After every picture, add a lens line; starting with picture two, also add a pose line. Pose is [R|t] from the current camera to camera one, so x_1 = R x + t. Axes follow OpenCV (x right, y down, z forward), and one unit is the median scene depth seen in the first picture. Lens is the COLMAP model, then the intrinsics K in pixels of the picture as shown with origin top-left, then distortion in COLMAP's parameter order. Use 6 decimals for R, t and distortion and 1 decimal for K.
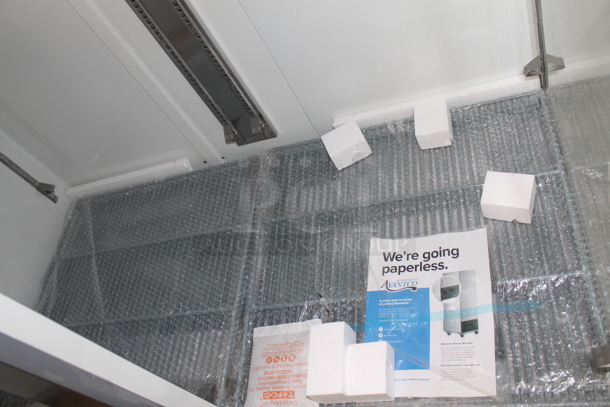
lens RADIAL K [[496.1, 0, 295.8], [0, 496.1, 203.5], [0, 0, 1]] dist [-0.133329, 0.006917]
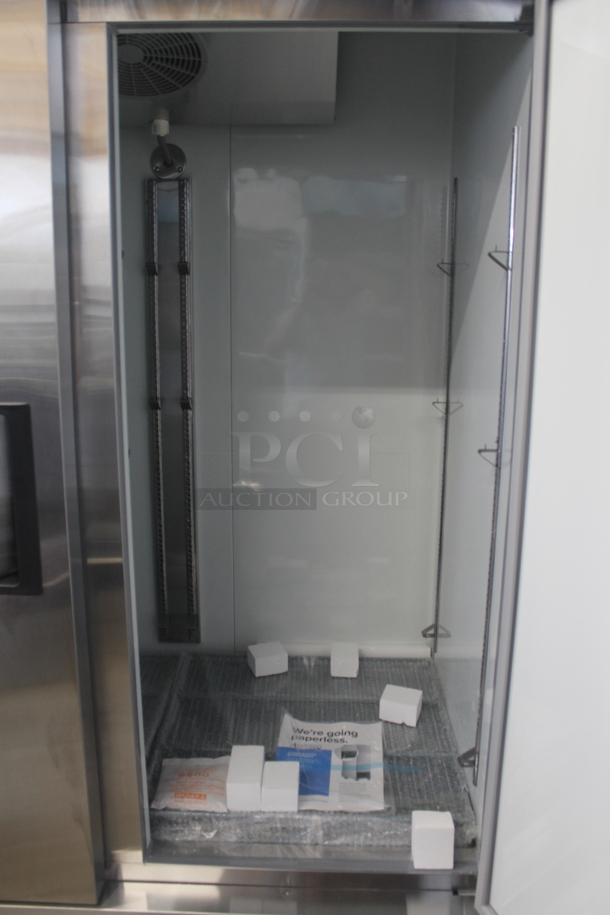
lens RADIAL K [[744.2, 0, 305.0], [0, 744.2, 457.5], [0, 0, 1]] dist [-0.133329, 0.006917]
pose [[0.908238, 0.389327, 0.153389, -0.320277], [-0.182707, 0.698730, -0.691661, 0.878996], [-0.376460, 0.600167, 0.705746, -0.620077]]
